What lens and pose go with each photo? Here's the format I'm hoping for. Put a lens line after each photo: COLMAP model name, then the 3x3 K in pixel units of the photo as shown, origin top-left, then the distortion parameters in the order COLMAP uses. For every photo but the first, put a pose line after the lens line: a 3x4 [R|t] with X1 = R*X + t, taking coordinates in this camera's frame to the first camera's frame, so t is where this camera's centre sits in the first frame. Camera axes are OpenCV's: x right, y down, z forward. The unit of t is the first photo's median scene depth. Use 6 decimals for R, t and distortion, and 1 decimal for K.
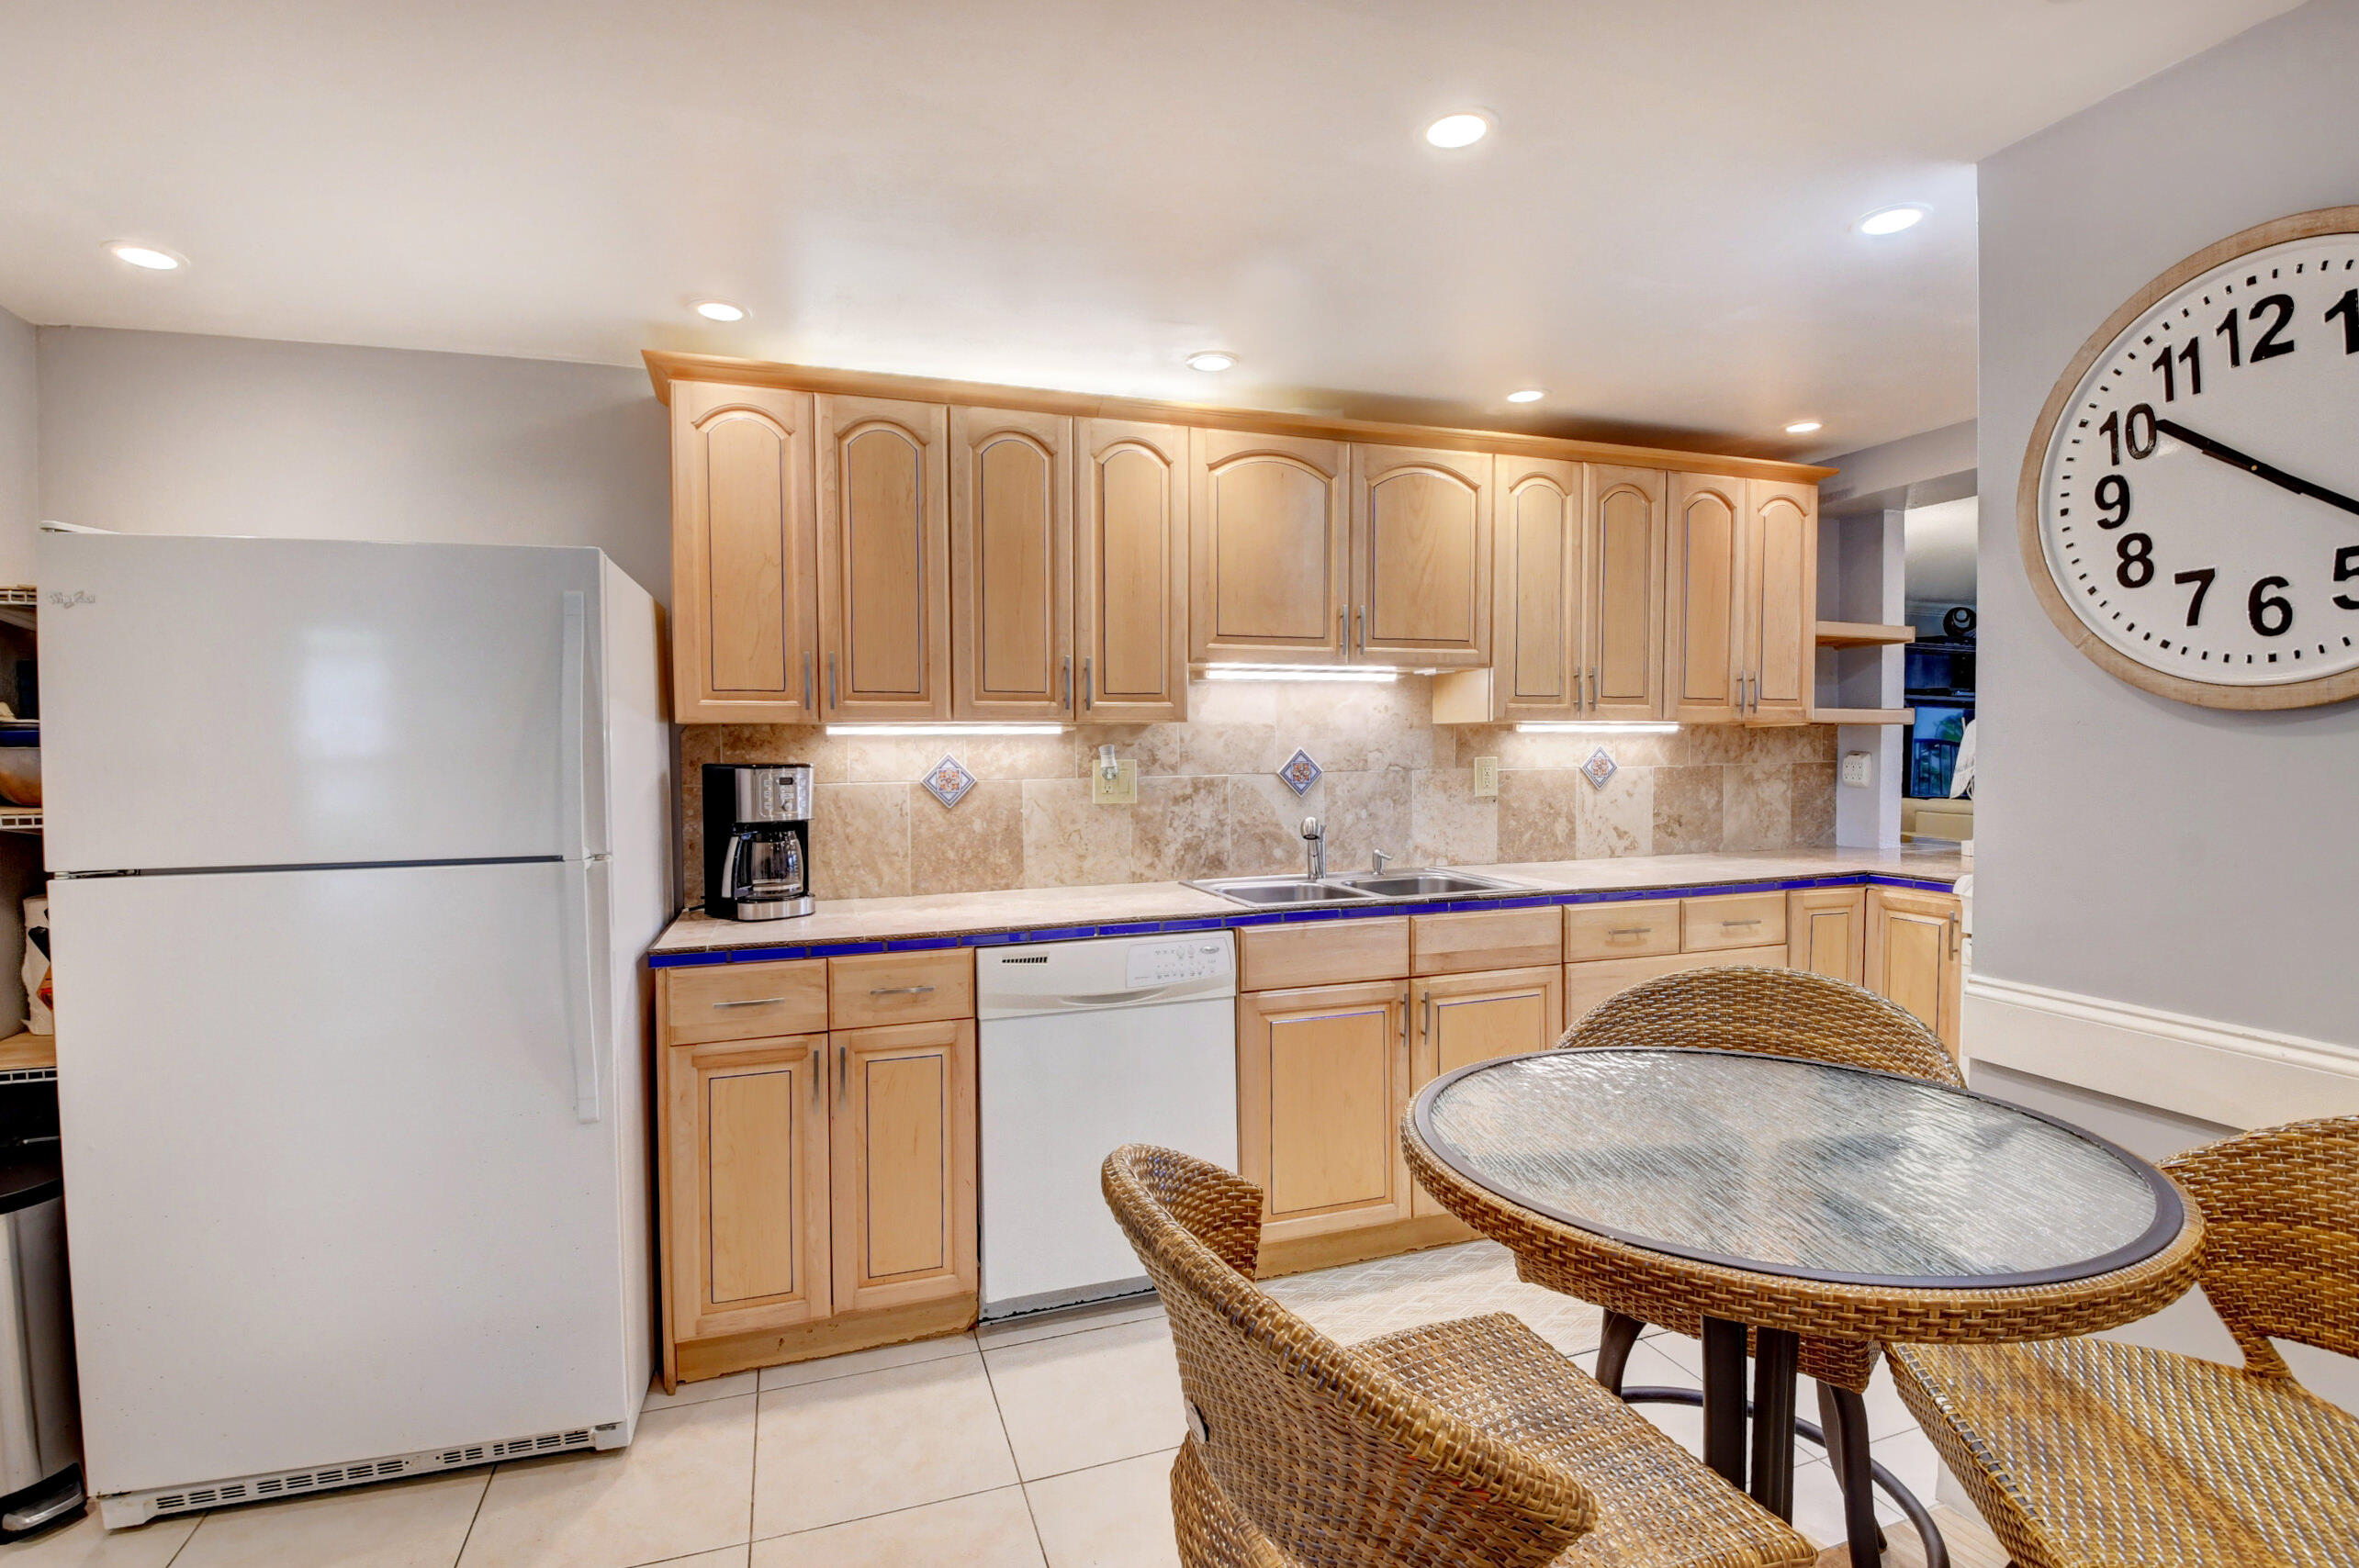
lens RADIAL K [[1098.3, 0, 1193.3], [0, 1098.3, 781.9], [0, 0, 1]] dist [-0.014447, -0.007164]
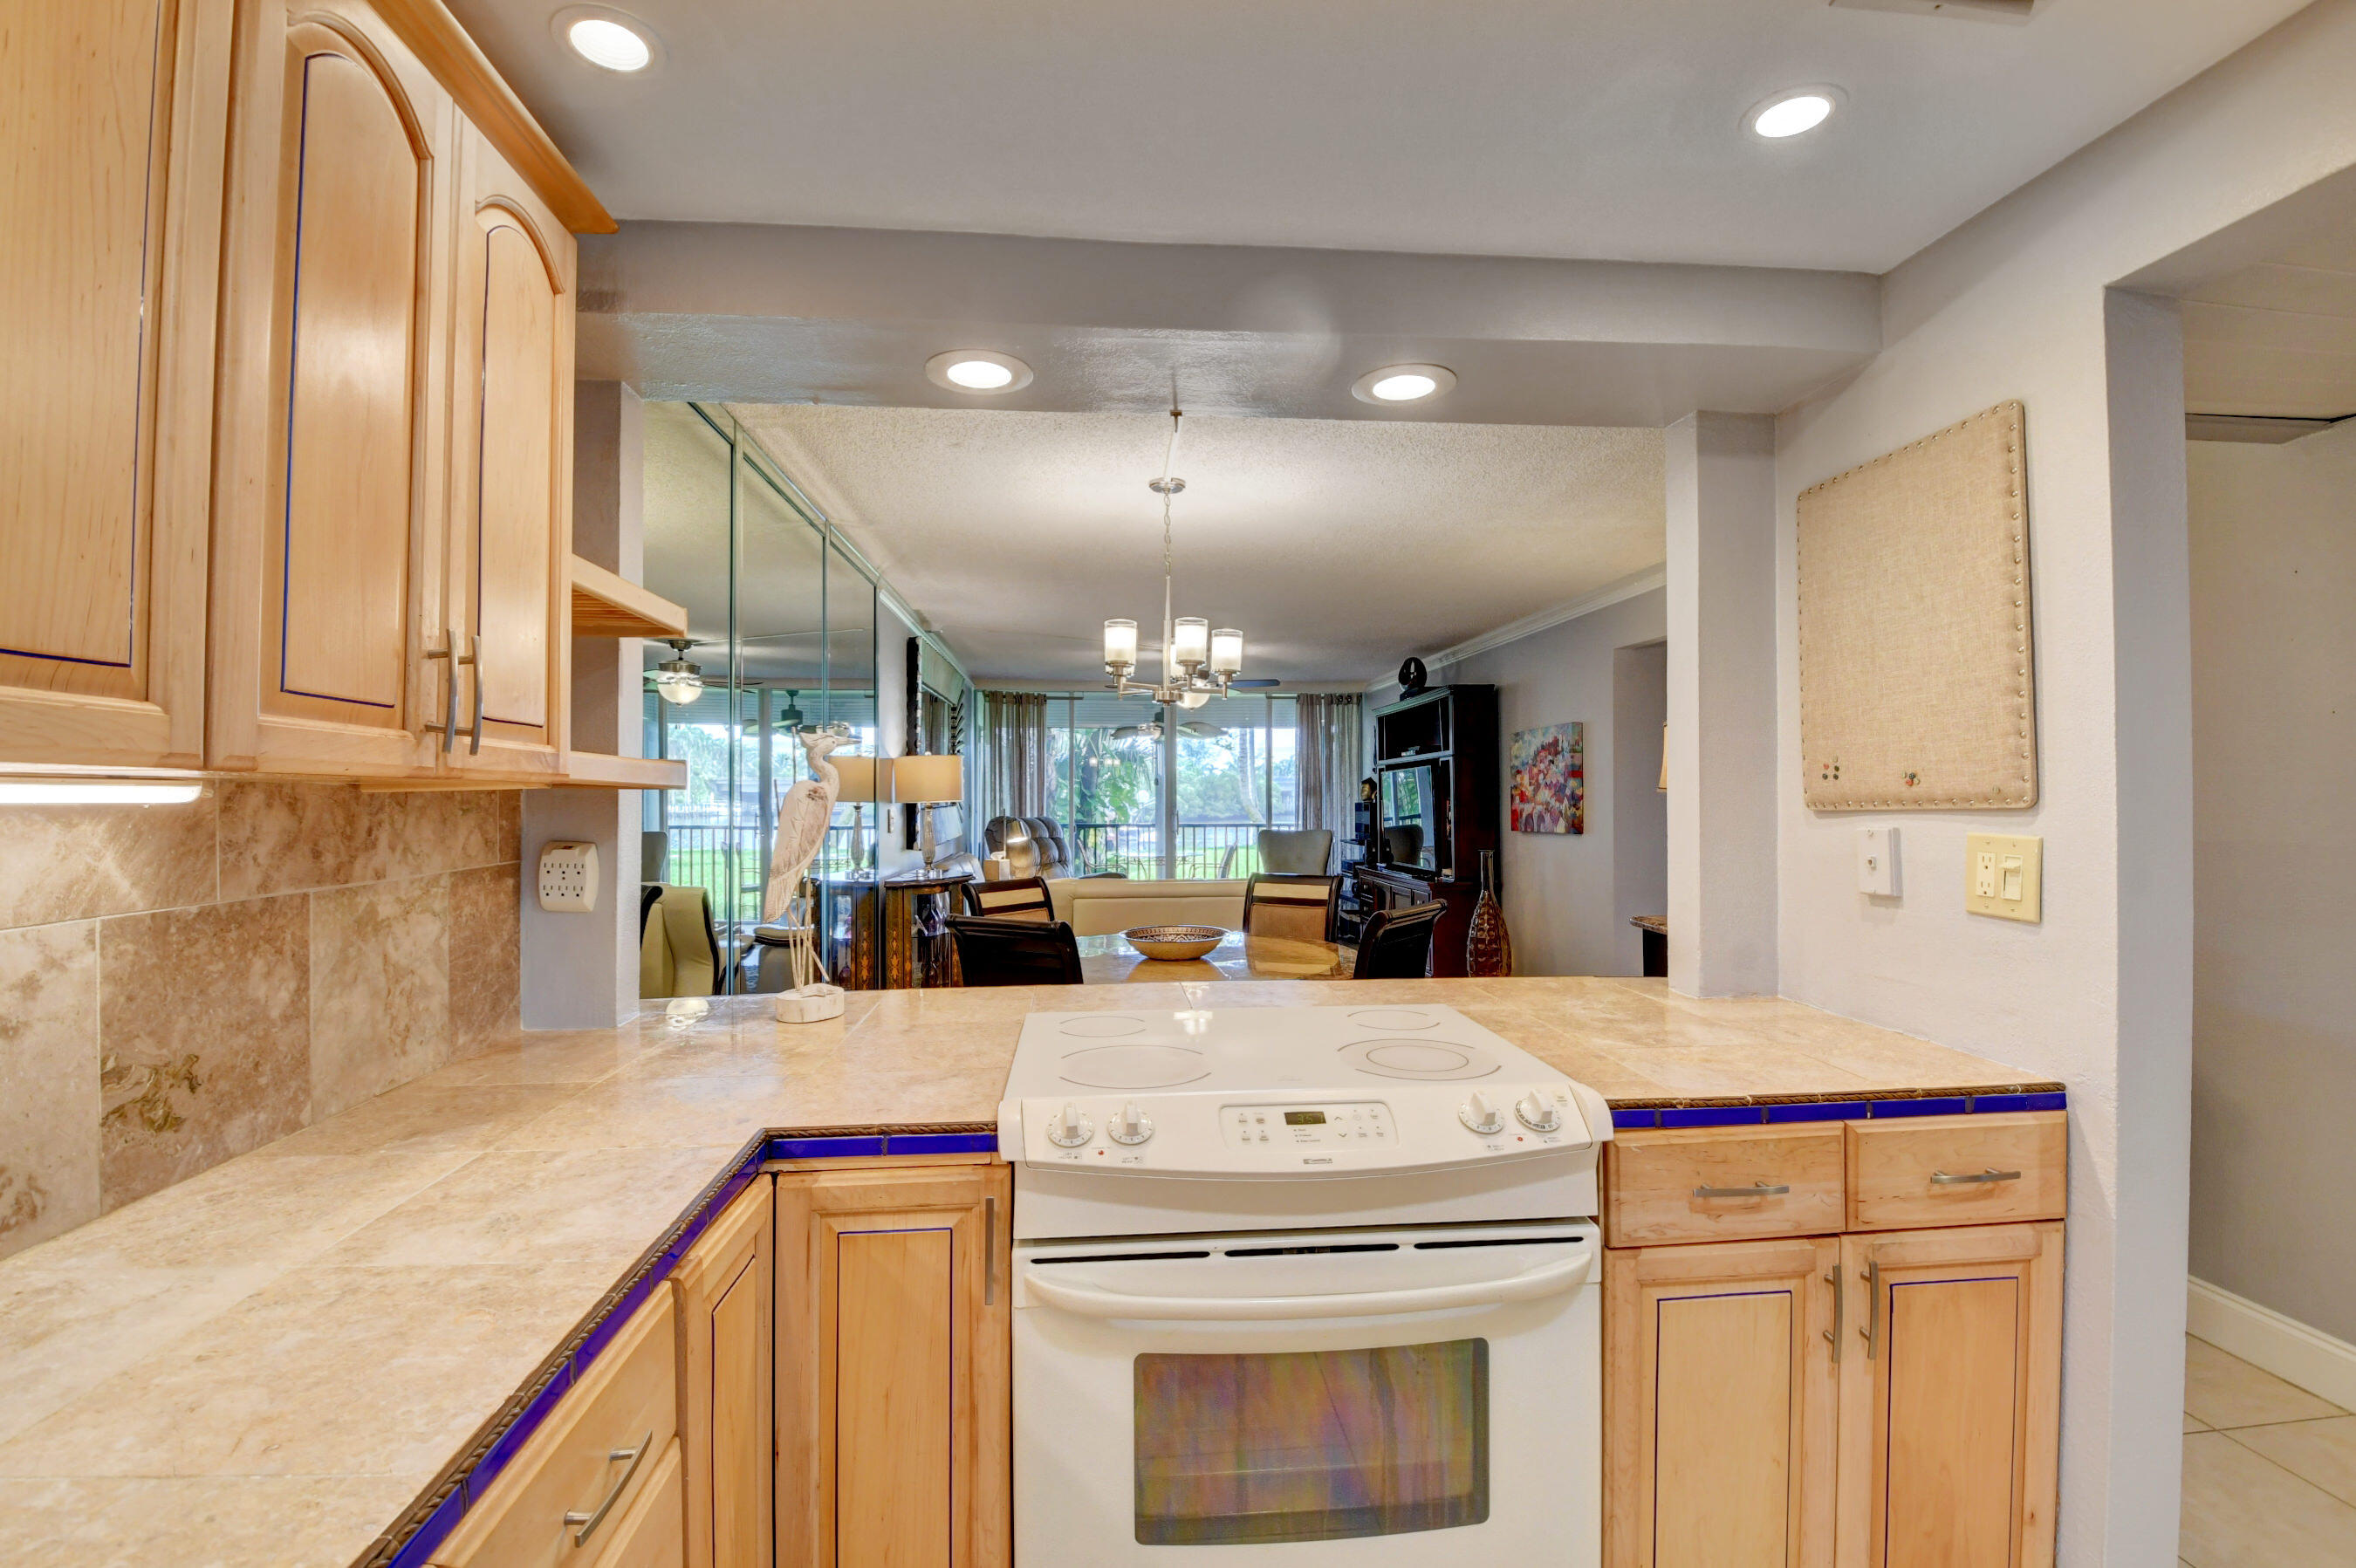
lens RADIAL K [[1034.1, 0, 1172.2], [0, 1034.1, 784.7], [0, 0, 1]] dist [0.031260, -0.032417]
pose [[0.248847, 0.018700, 0.968362, 0.279069], [0.031872, 0.999114, -0.027484, -0.042919], [-0.968018, 0.037703, 0.248031, 0.821053]]
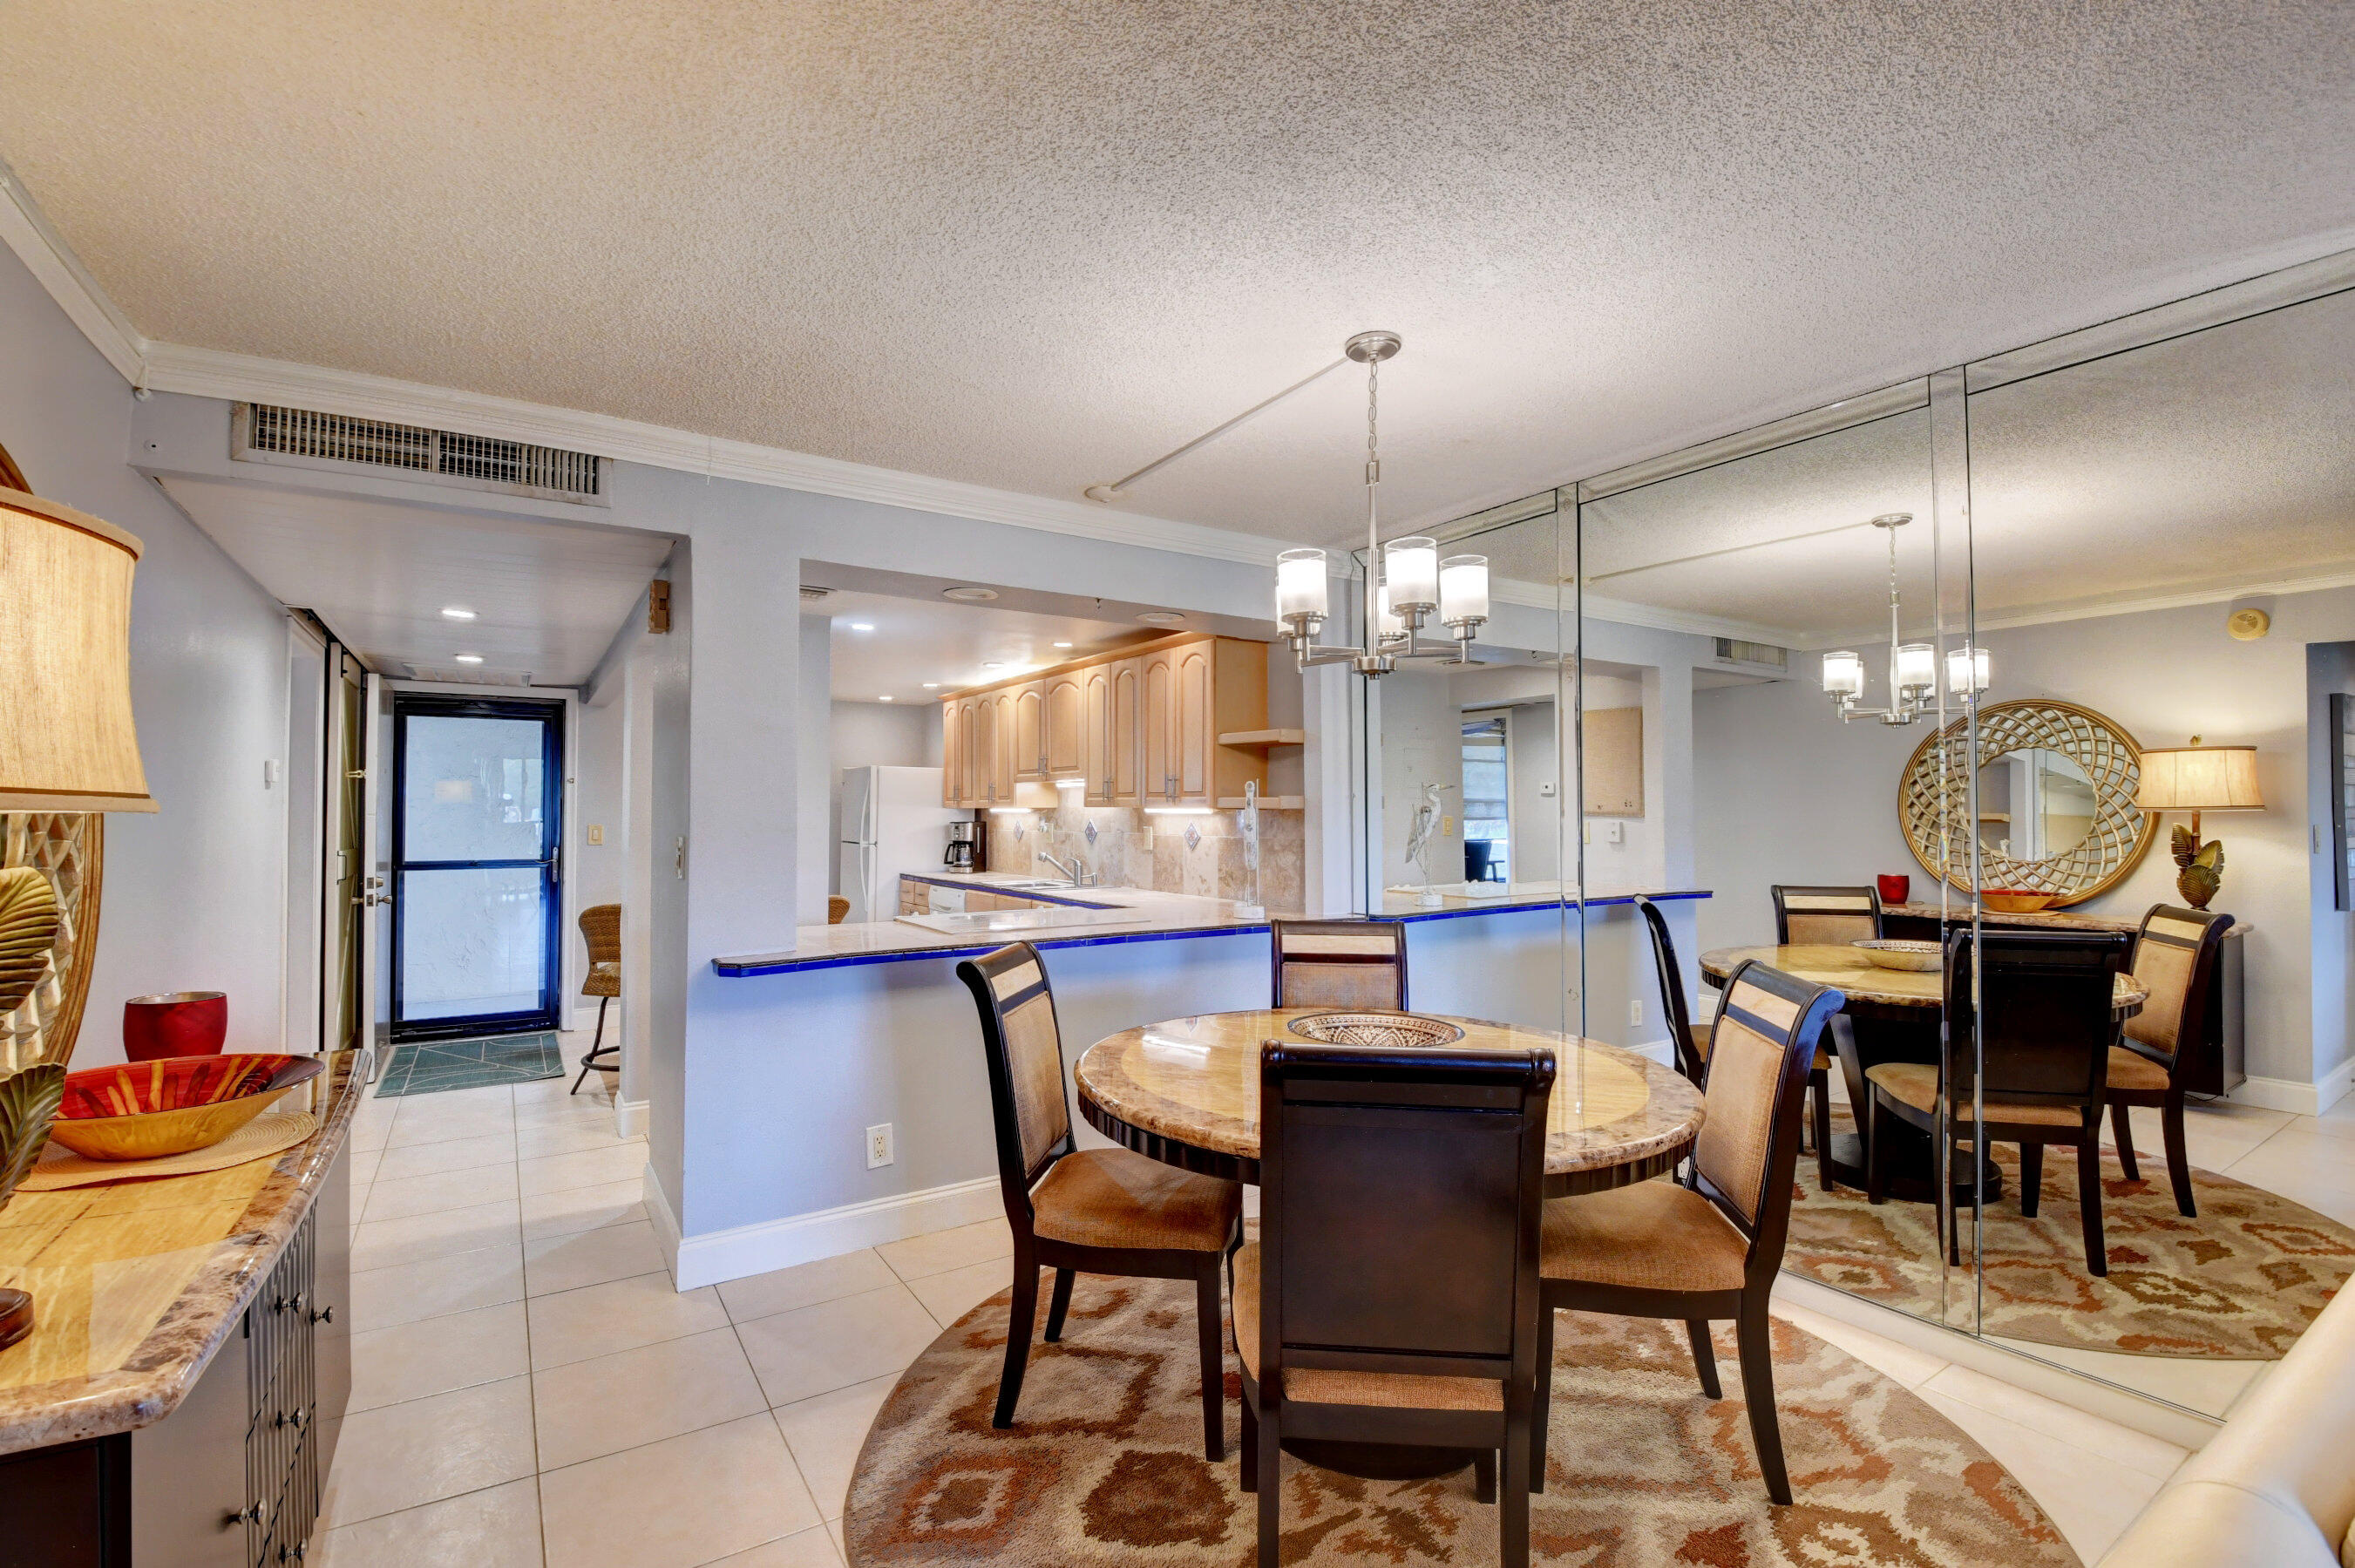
lens RADIAL K [[1033.7, 0, 1171.7], [0, 1033.7, 784.7], [0, 0, 1]] dist [0.031260, -0.032417]
pose [[0.220620, -0.019576, -0.975163, 2.199755], [-0.036734, 0.998922, -0.028363, -0.052132], [0.974668, 0.042079, 0.219663, 0.817188]]
